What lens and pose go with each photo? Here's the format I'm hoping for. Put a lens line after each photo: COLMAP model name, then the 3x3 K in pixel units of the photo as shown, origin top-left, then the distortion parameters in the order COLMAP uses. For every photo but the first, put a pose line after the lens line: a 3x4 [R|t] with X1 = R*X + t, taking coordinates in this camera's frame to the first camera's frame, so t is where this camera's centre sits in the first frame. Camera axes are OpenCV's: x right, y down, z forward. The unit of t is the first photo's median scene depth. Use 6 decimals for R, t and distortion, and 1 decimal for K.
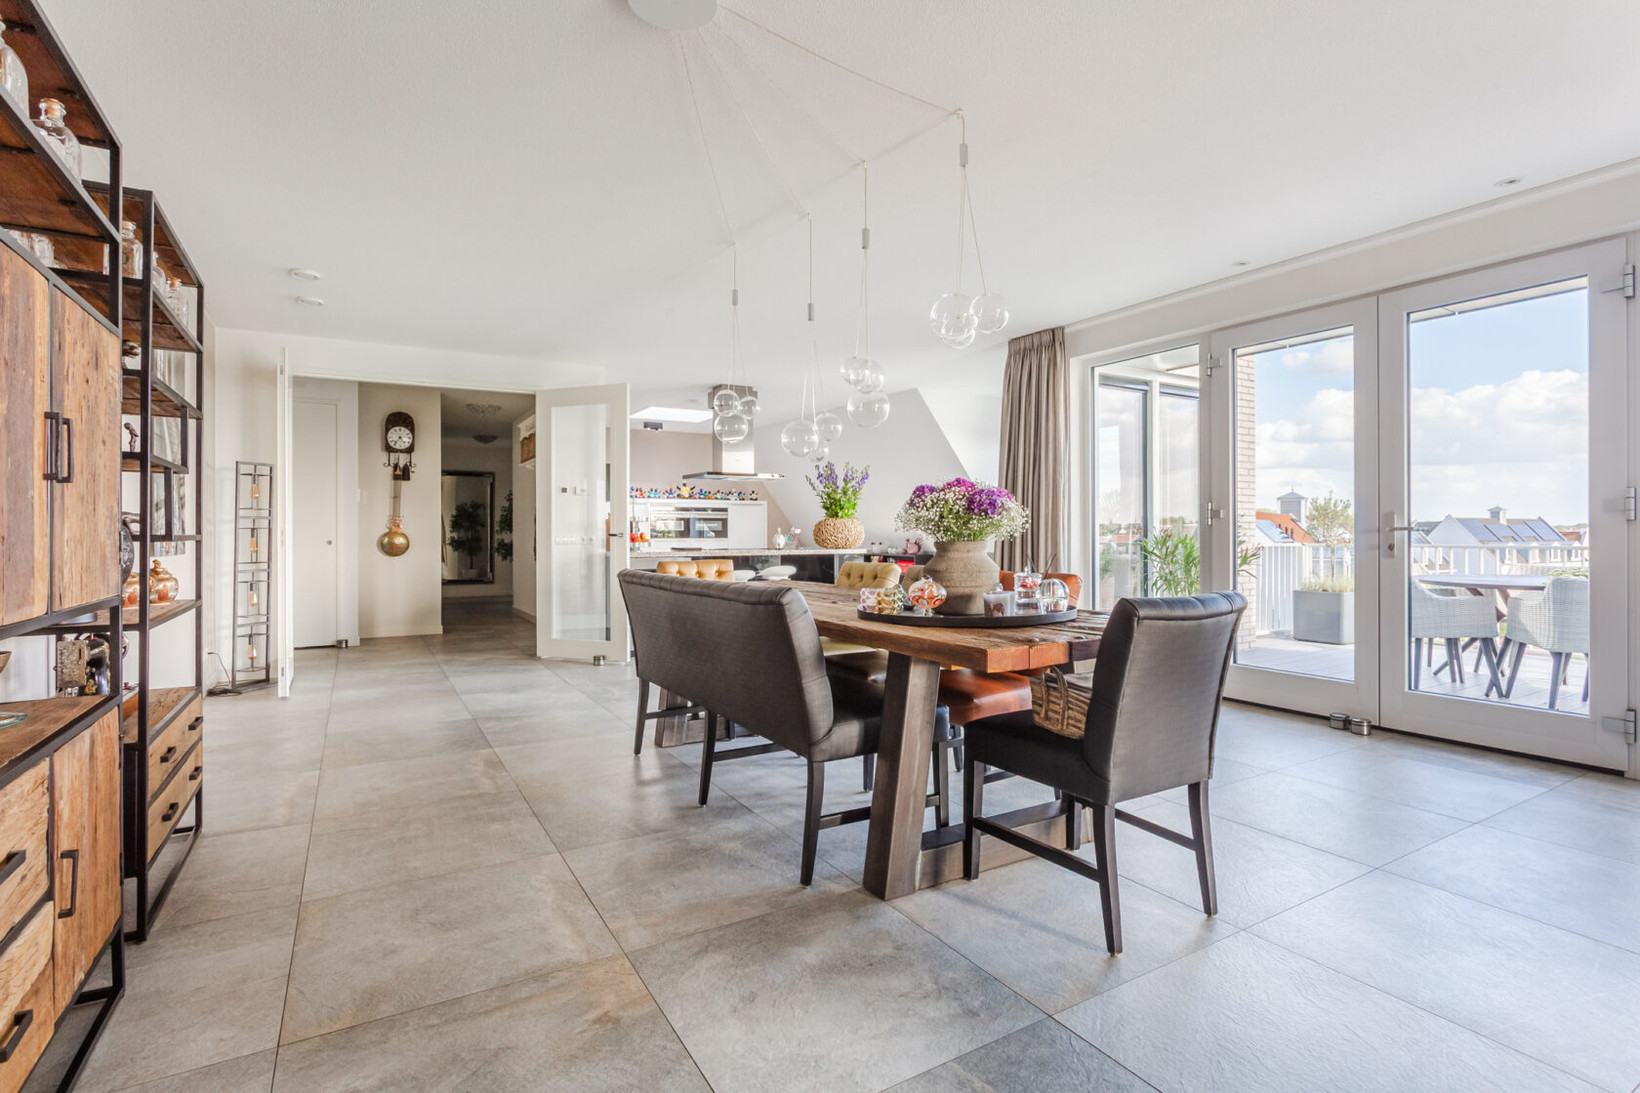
lens RADIAL K [[779.0, 0, 825.8], [0, 779.0, 536.9], [0, 0, 1]] dist [-0.009954, 0.003608]
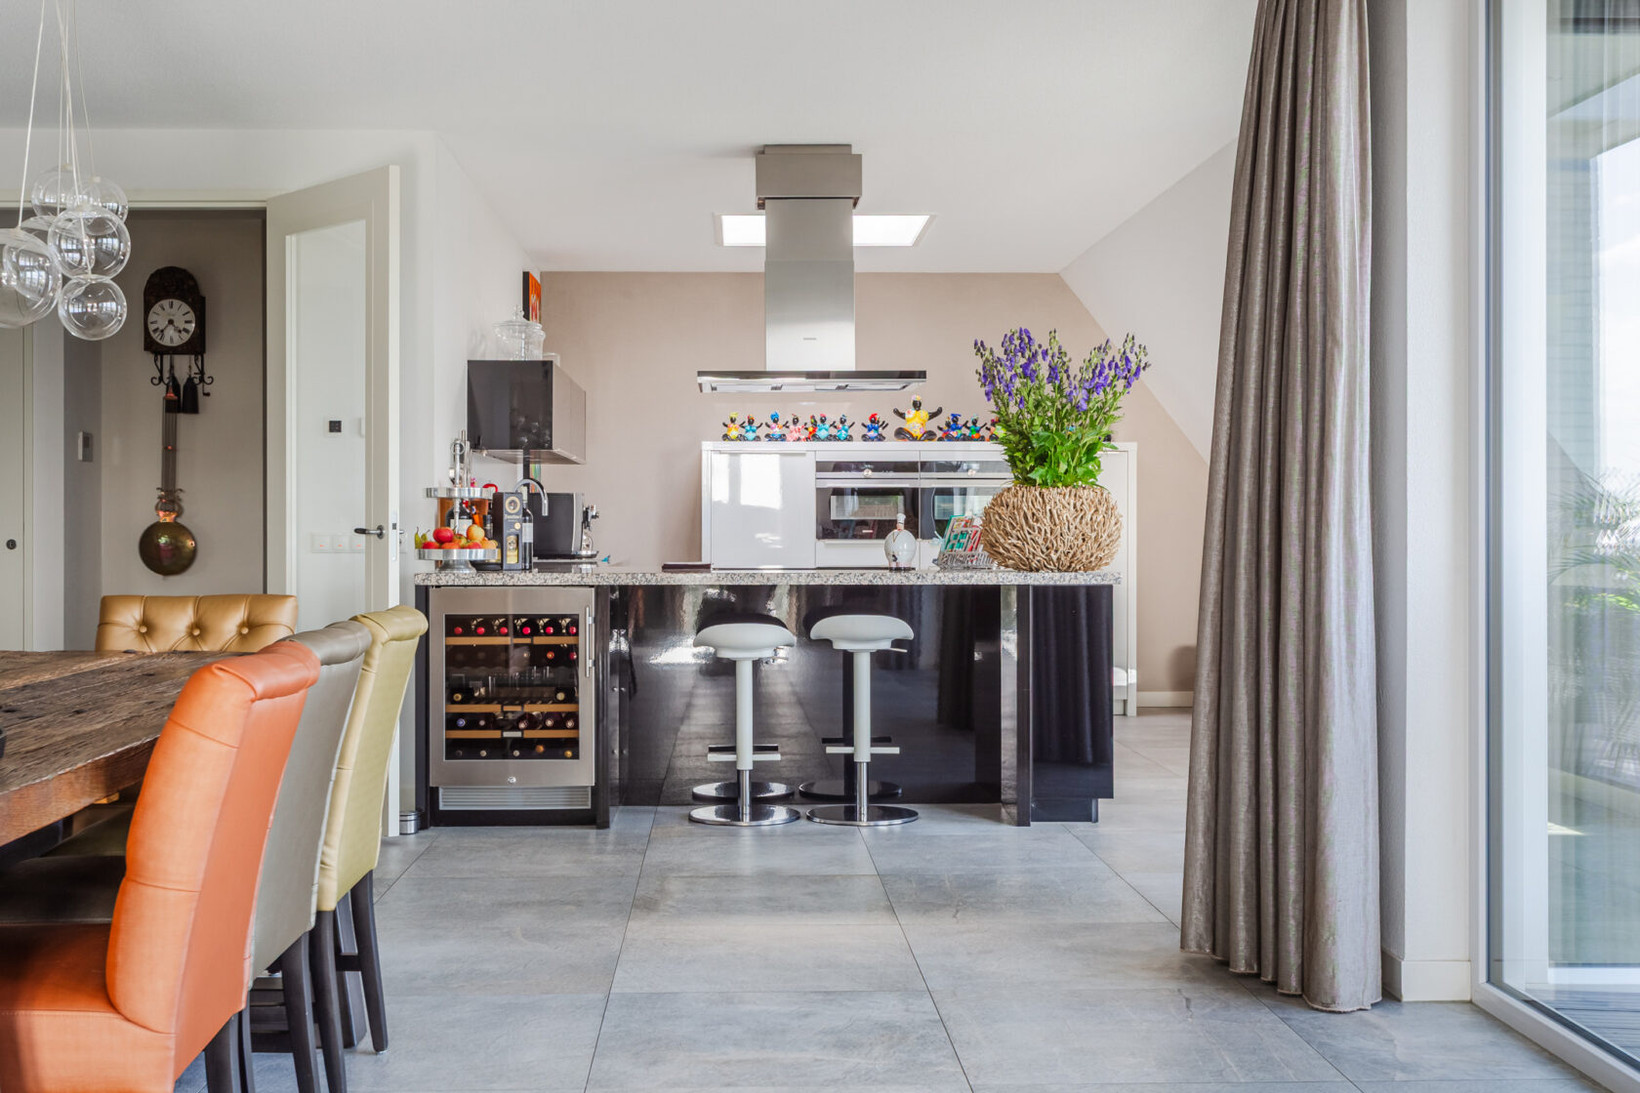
lens RADIAL K [[1909.9, 0, 819.1], [0, 1909.9, 547.3], [0, 0, 1]] dist [-0.008276, 0.000000]
pose [[0.877469, 0.007536, -0.479575, 0.367065], [-0.004976, 0.999966, 0.006610, -0.001620], [0.479608, -0.003414, 0.877476, 0.188367]]
